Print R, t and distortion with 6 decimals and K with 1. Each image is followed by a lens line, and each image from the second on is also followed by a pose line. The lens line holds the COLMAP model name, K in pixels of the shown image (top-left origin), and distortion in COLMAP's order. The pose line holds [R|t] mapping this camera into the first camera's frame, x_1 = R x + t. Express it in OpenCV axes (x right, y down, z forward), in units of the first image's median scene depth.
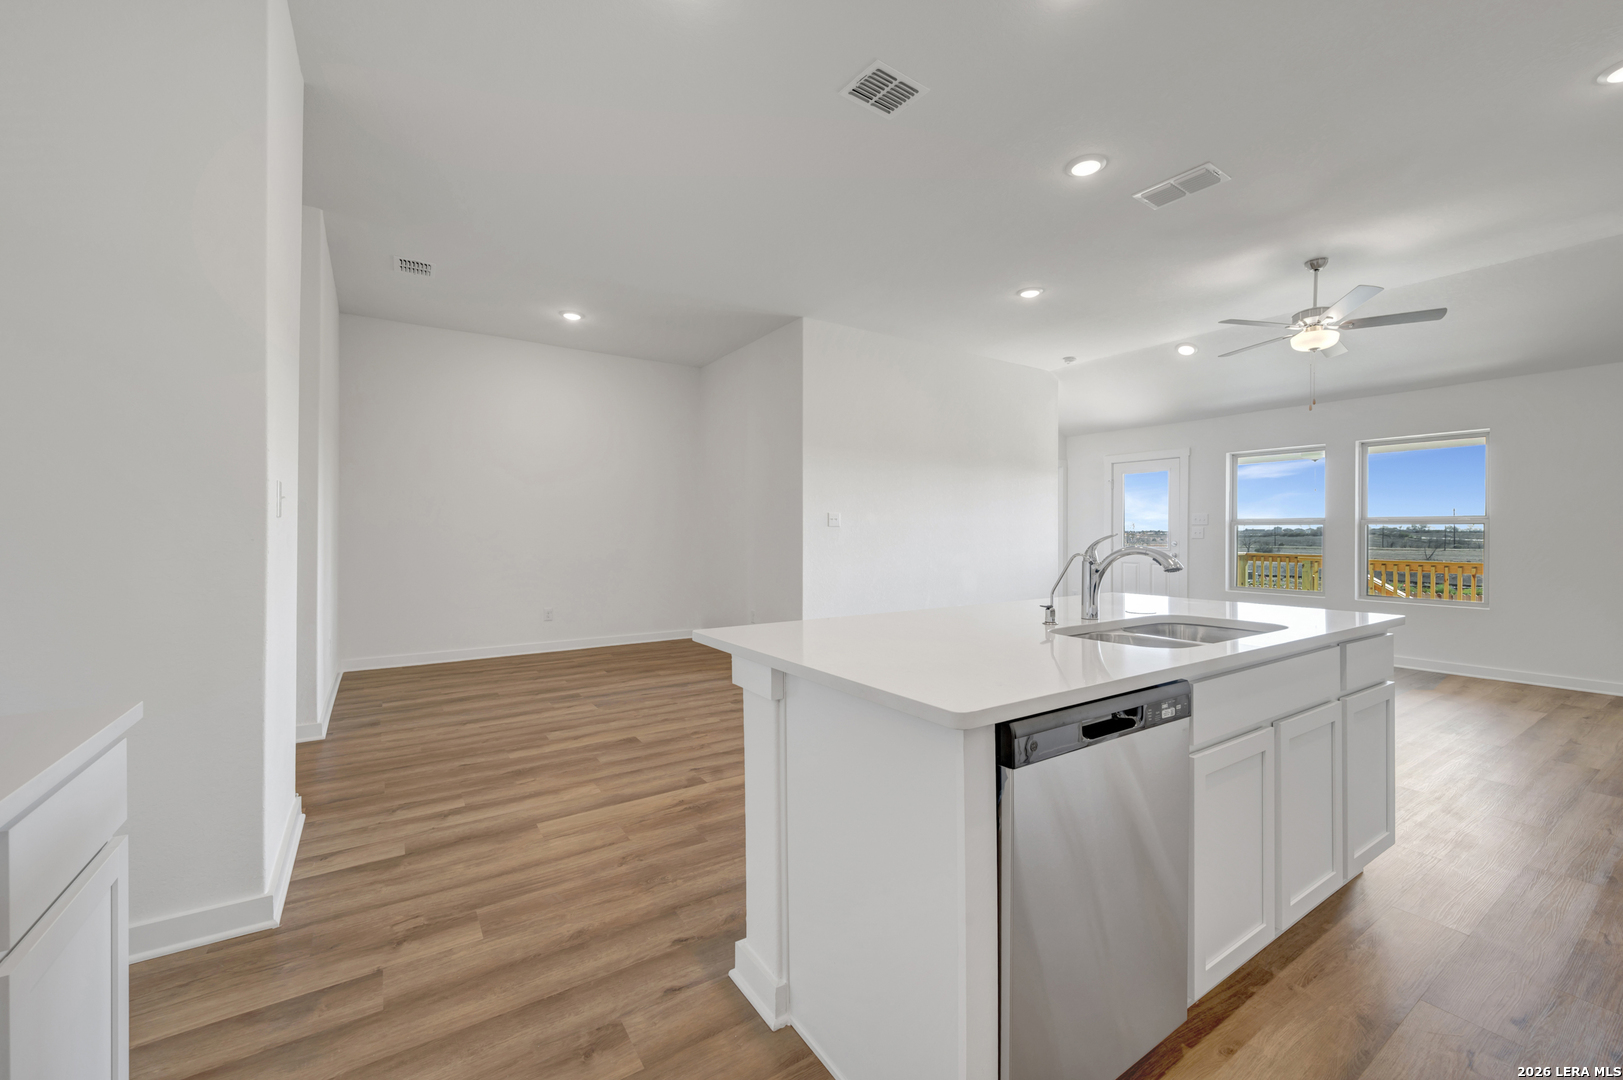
lens RADIAL K [[649.5, 0, 814.3], [0, 649.5, 535.7], [0, 0, 1]] dist [-0.001018, -0.000332]
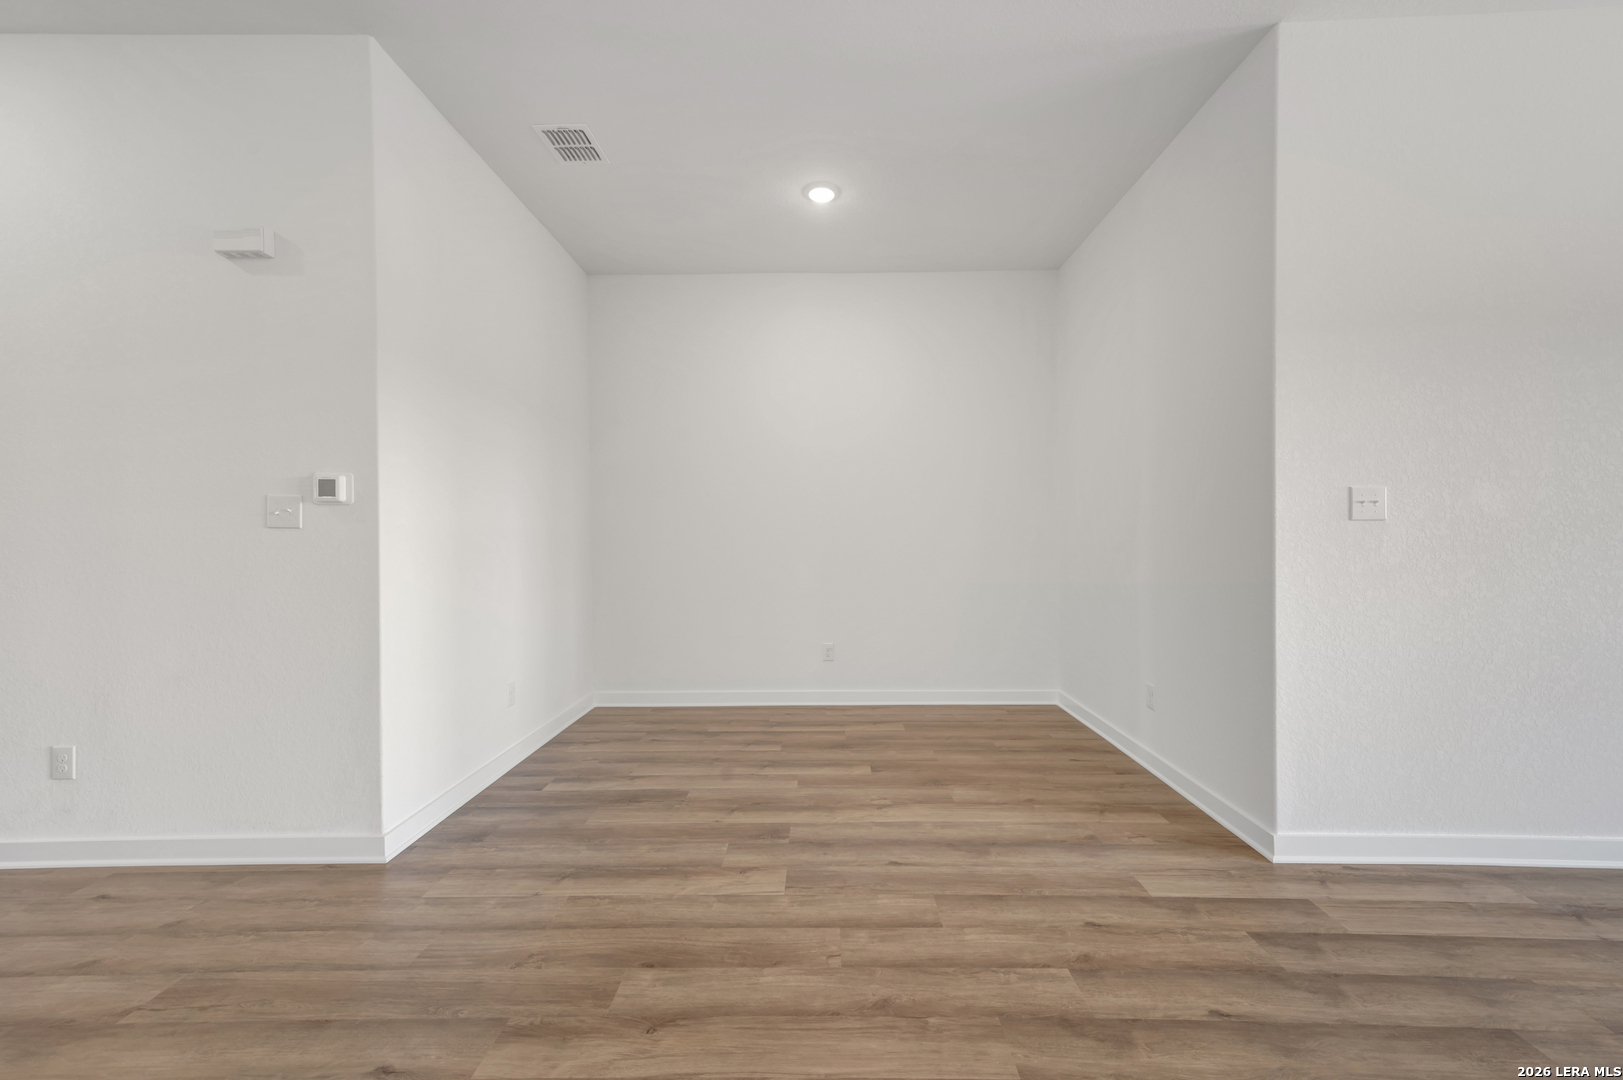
lens RADIAL K [[649.5, 0, 814.3], [0, 649.5, 535.7], [0, 0, 1]] dist [-0.001018, -0.000332]
pose [[0.826959, -0.006676, -0.562223, -0.041388], [0.004839, 0.999977, -0.004757, -0.005414], [0.562242, 0.001214, 0.826972, 0.721321]]
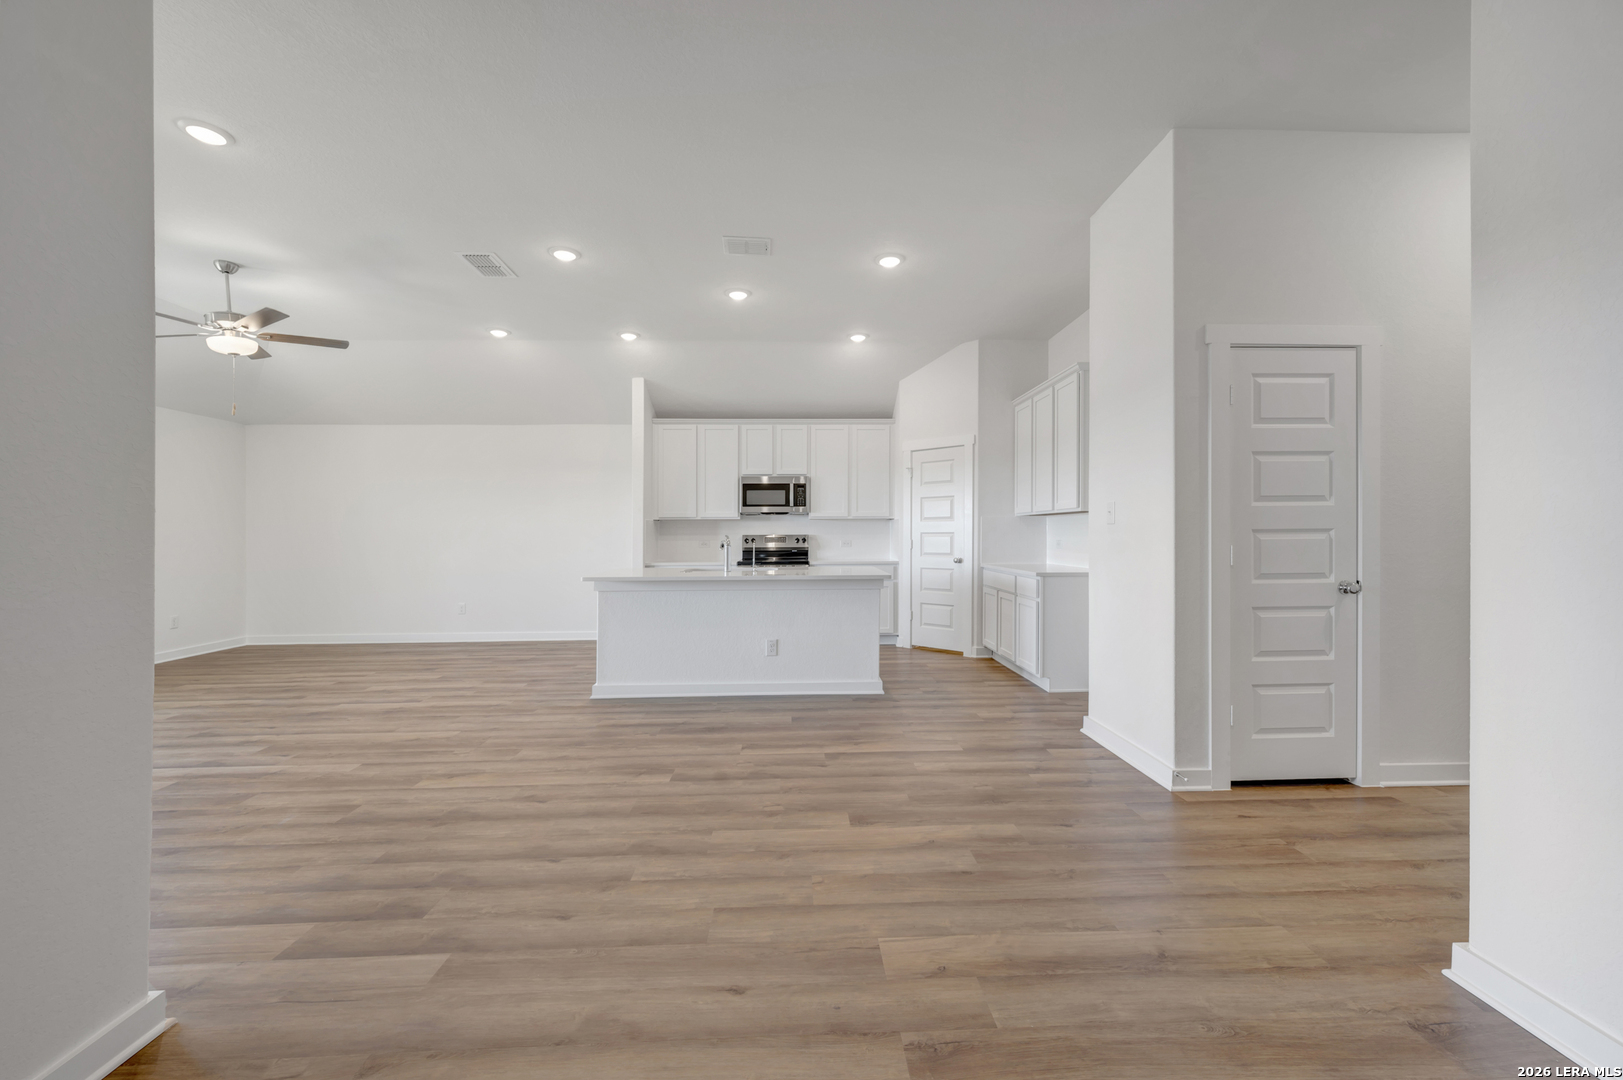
lens RADIAL K [[649.5, 0, 814.3], [0, 649.5, 535.7], [0, 0, 1]] dist [-0.001018, -0.000332]
pose [[-0.853217, 0.004832, 0.521534, -0.622601], [0.009313, 0.999939, 0.005972, -0.005920], [-0.521474, 0.009952, -0.853209, 1.652726]]
